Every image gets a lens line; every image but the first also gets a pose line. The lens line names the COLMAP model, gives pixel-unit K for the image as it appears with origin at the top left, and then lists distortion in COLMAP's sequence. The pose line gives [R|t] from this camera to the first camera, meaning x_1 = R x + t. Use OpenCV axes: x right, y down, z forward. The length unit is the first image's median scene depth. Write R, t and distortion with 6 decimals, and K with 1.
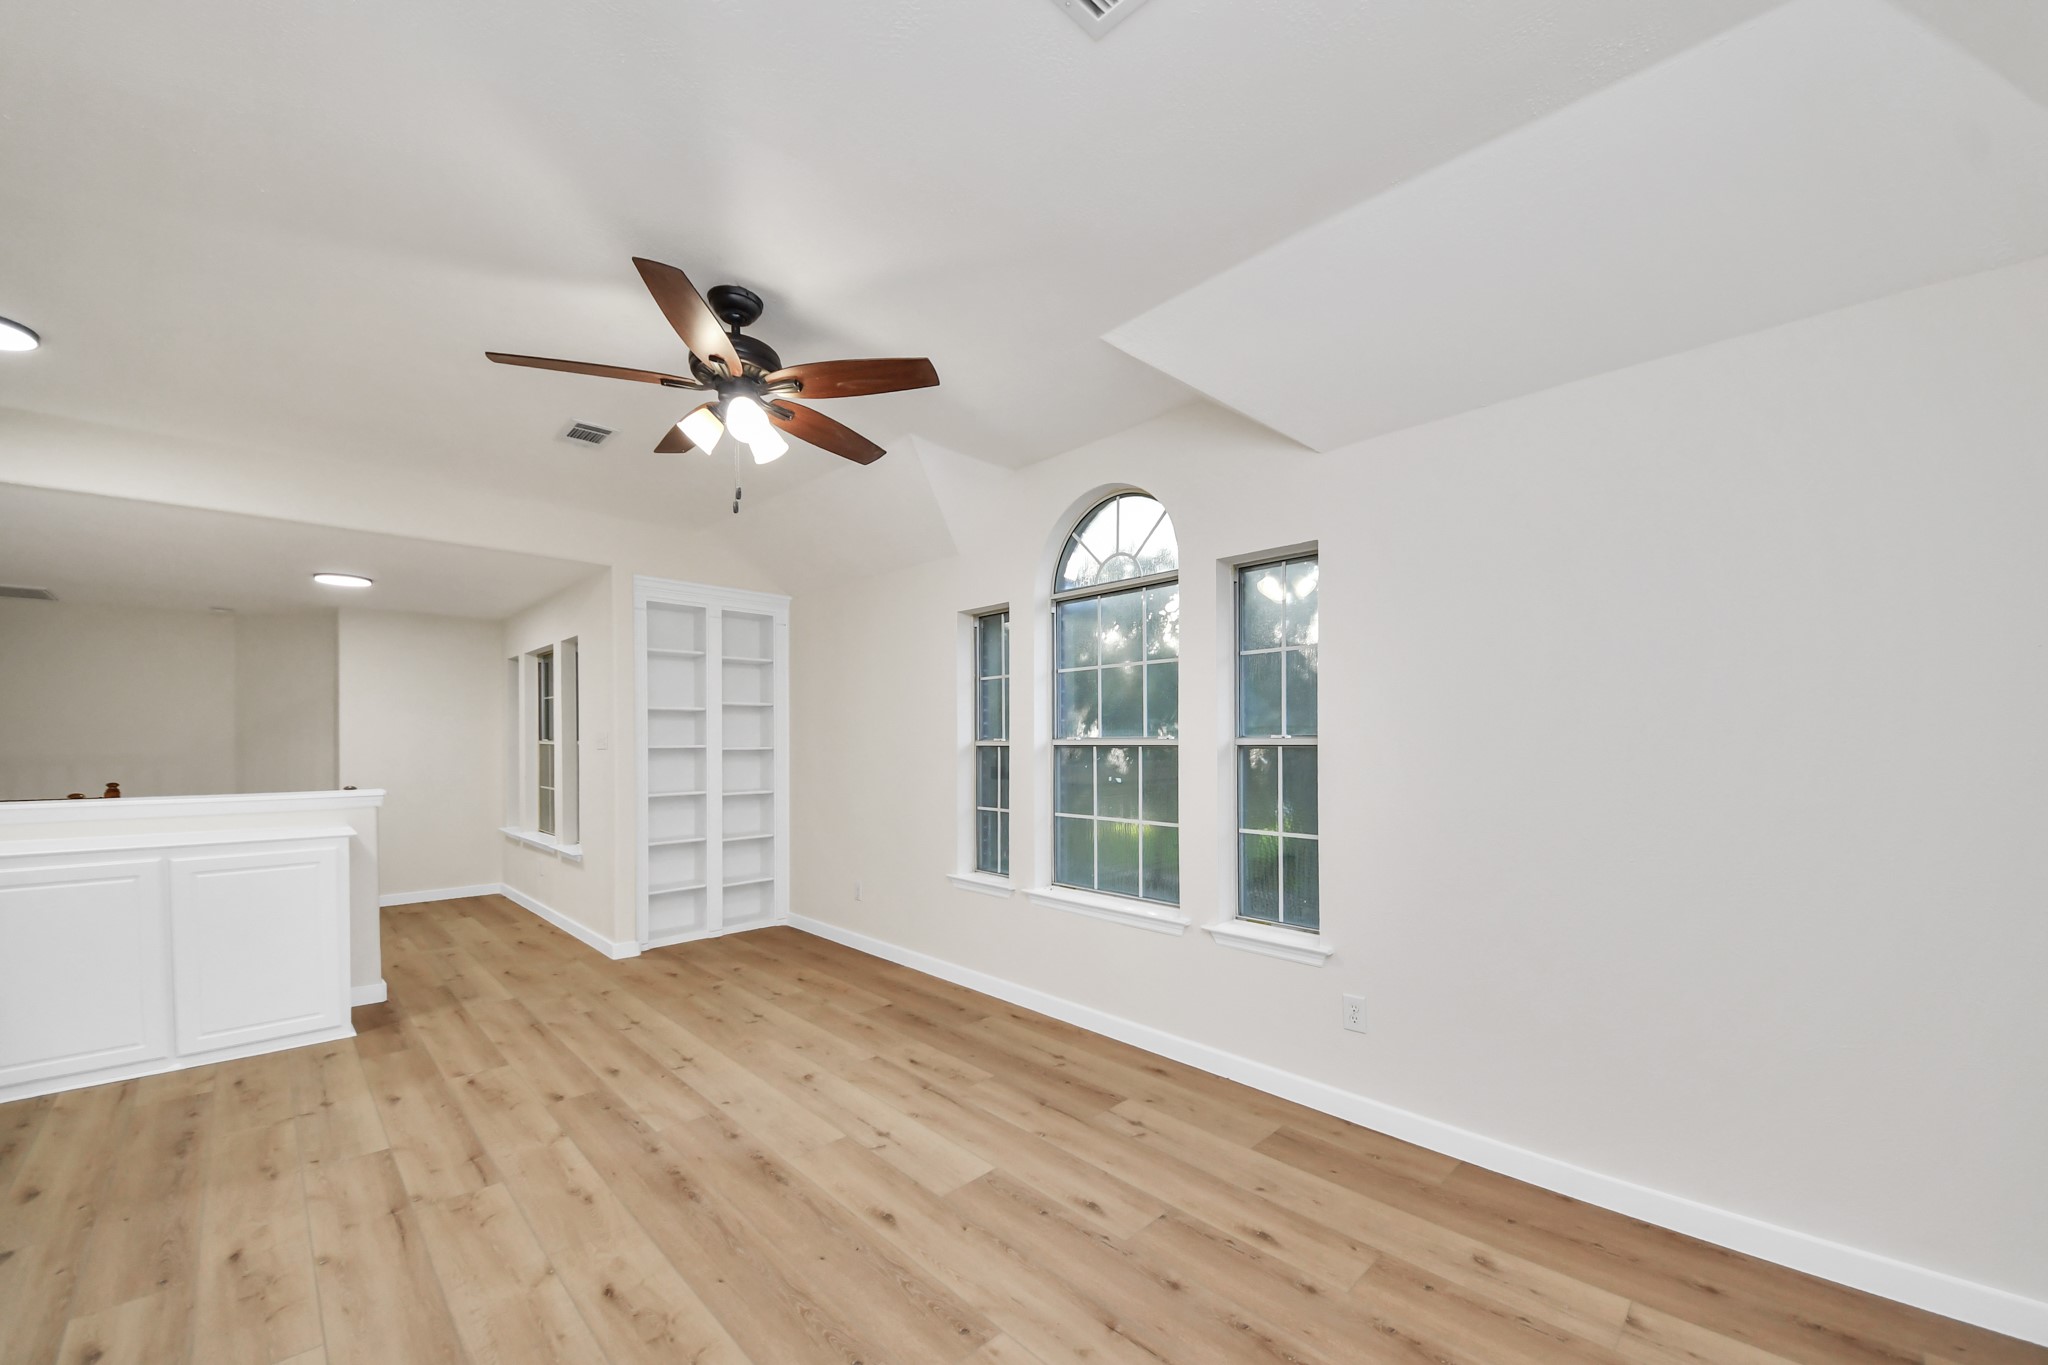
lens RADIAL K [[786.4, 0, 1027.3], [0, 786.4, 747.3], [0, 0, 1]] dist [0.045407, -0.026833]
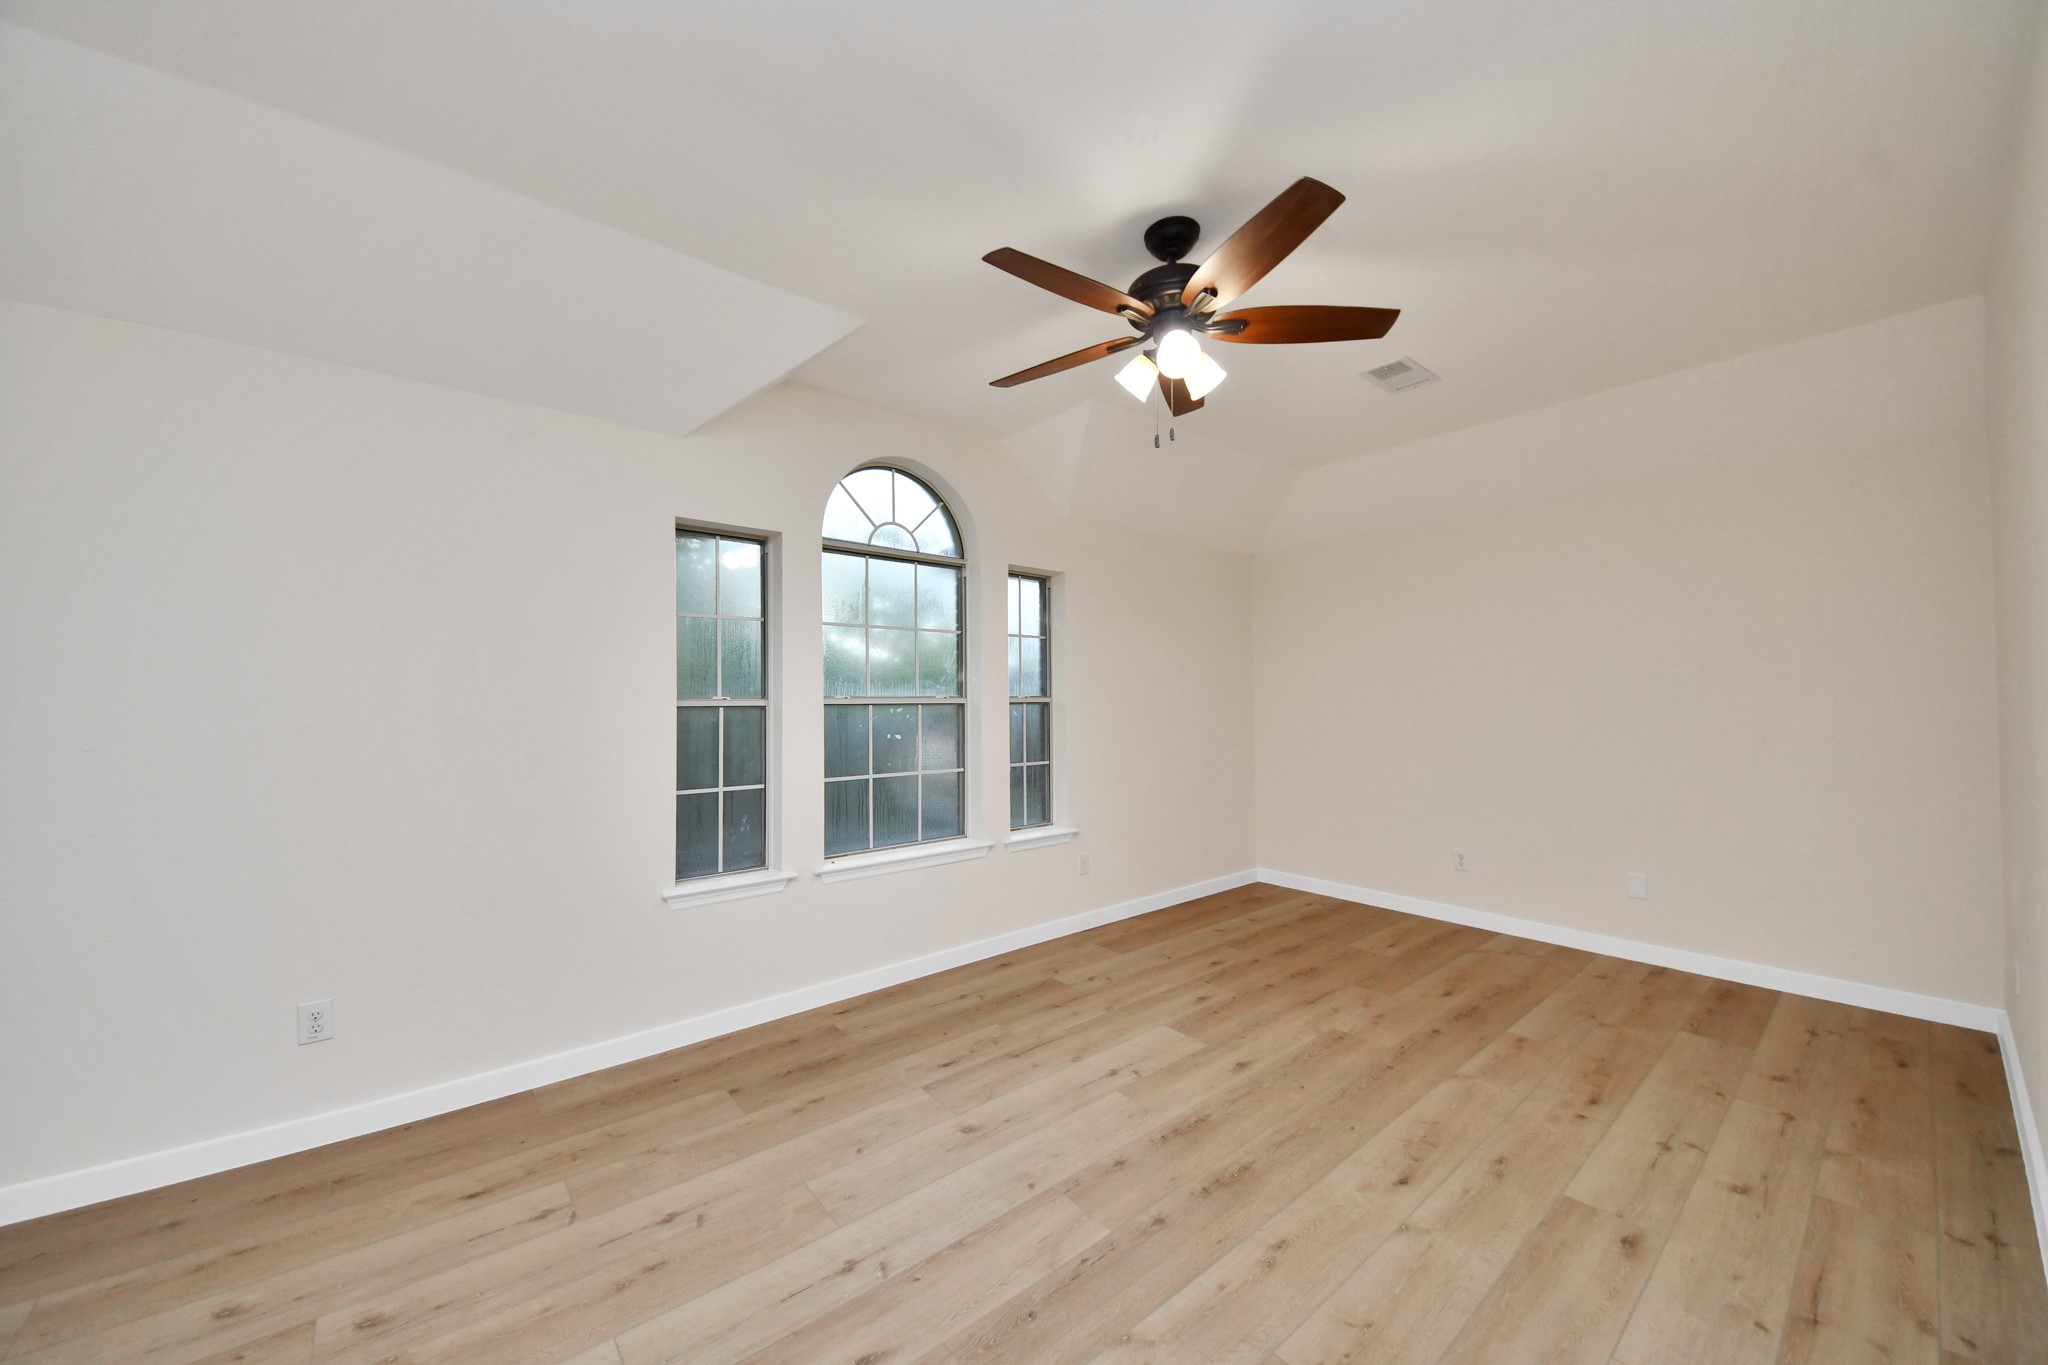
lens RADIAL K [[724.6, 0, 1021.4], [0, 724.6, 694.7], [0, 0, 1]] dist [0.040559, -0.023192]
pose [[0.091413, 0.014273, 0.995711, -1.091824], [0.017287, 0.999724, -0.015918, 0.004900], [-0.995663, 0.018668, 0.091141, 0.968233]]
